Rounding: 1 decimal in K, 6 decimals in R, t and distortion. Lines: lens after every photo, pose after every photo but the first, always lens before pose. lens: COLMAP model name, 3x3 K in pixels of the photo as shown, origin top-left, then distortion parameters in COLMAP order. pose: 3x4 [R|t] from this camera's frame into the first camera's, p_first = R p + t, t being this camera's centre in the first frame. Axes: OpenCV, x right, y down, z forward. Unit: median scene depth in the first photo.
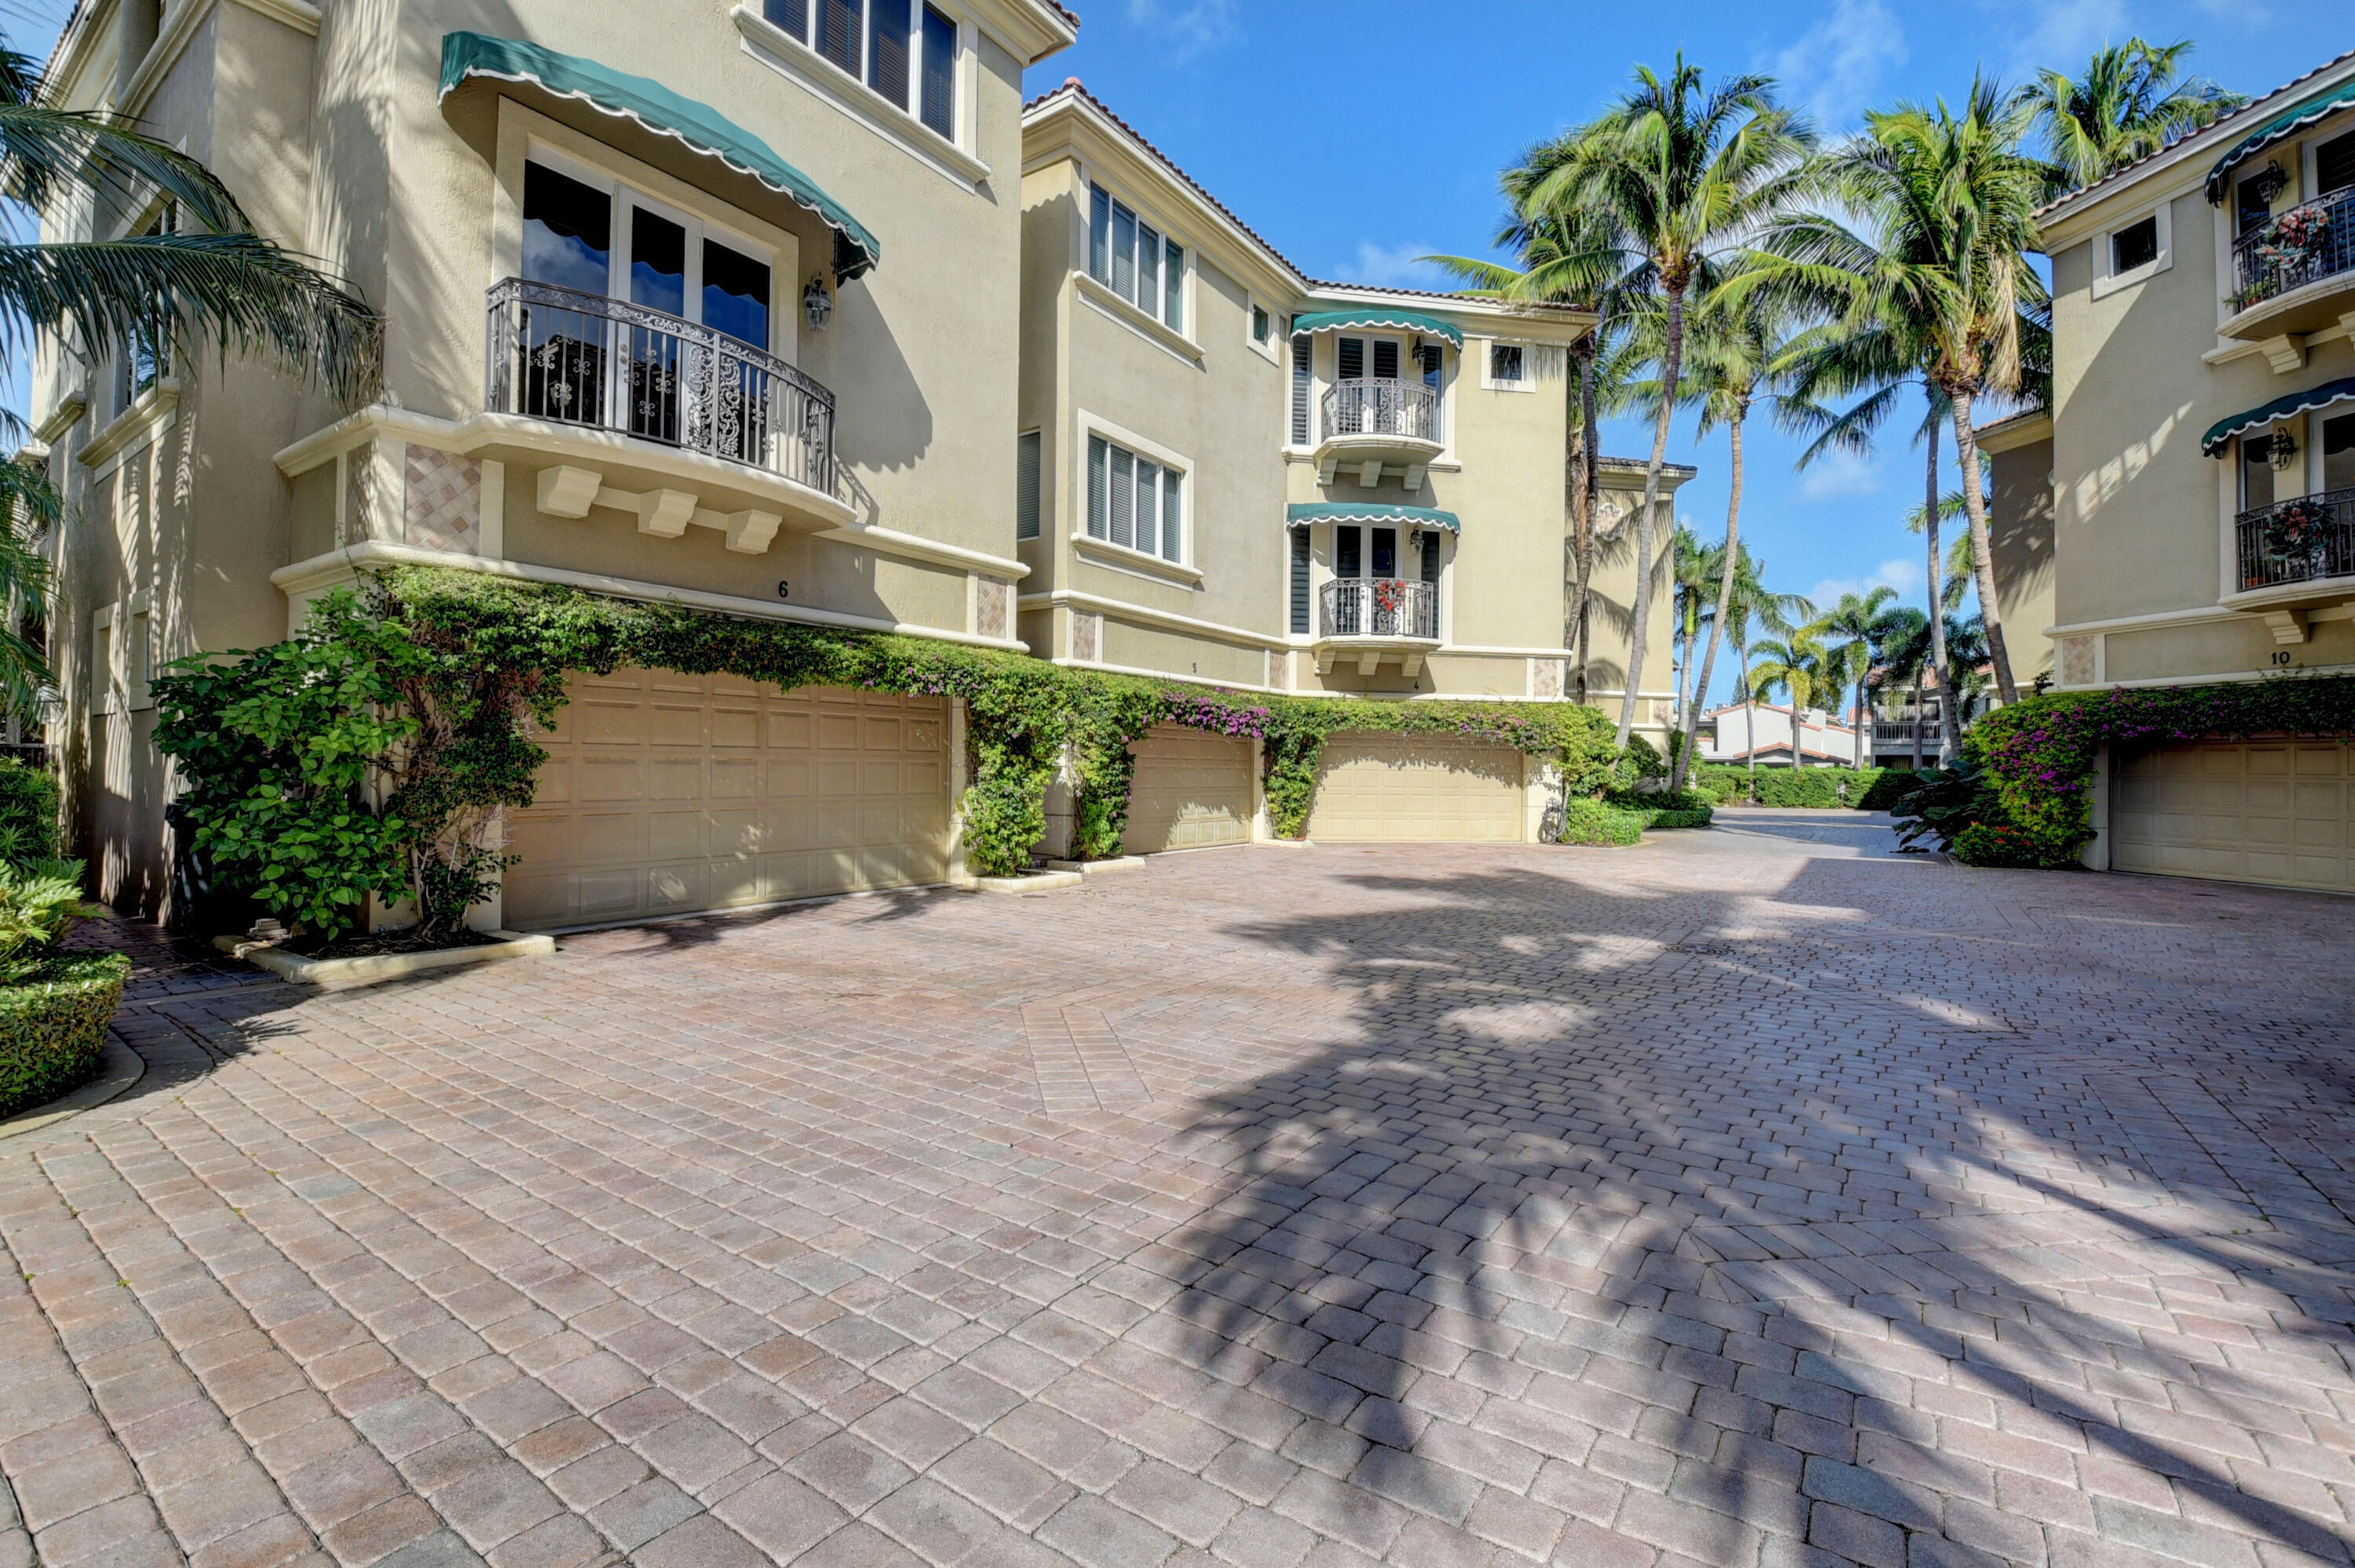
lens RADIAL K [[1040.4, 0, 1172.0], [0, 1040.4, 755.6], [0, 0, 1]] dist [0.015585, -0.023231]
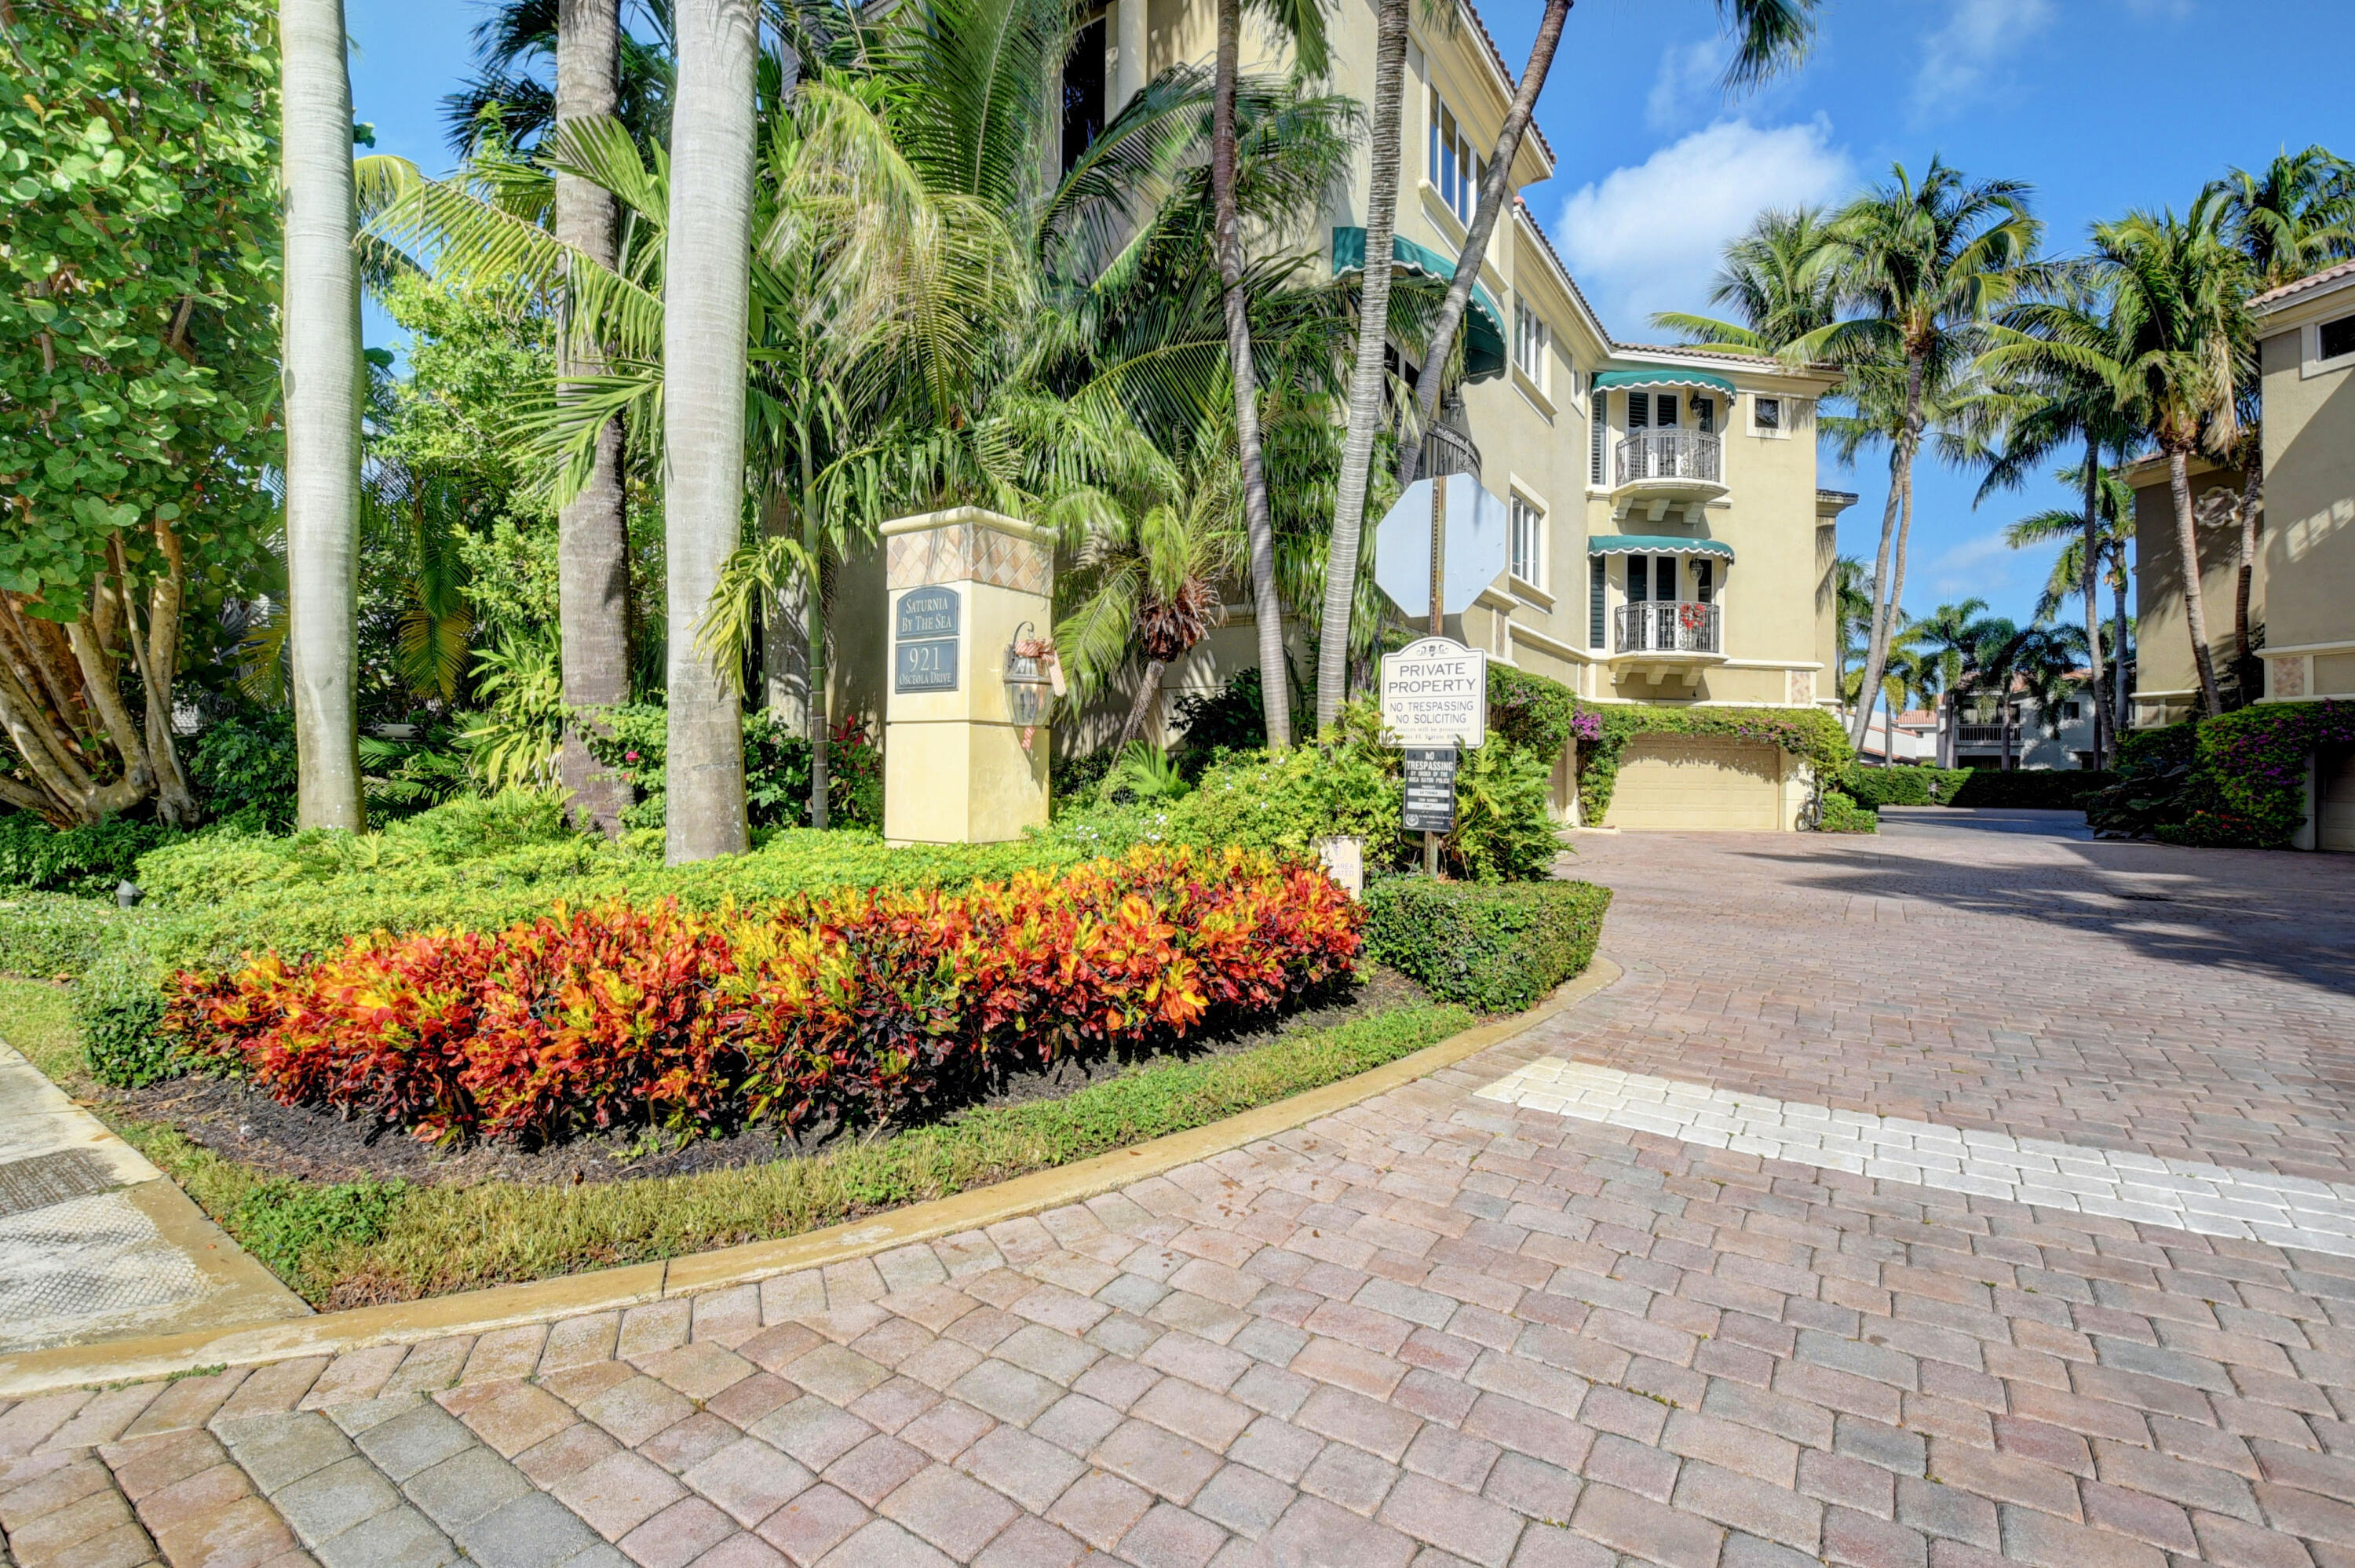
lens RADIAL K [[1040.4, 0, 1172.0], [0, 1040.4, 755.6], [0, 0, 1]] dist [0.015585, -0.023231]
pose [[0.999984, 0.000730, 0.005624, -0.349440], [-0.000725, 0.999999, -0.000962, 0.002170], [-0.005624, 0.000958, 0.999984, -0.147347]]
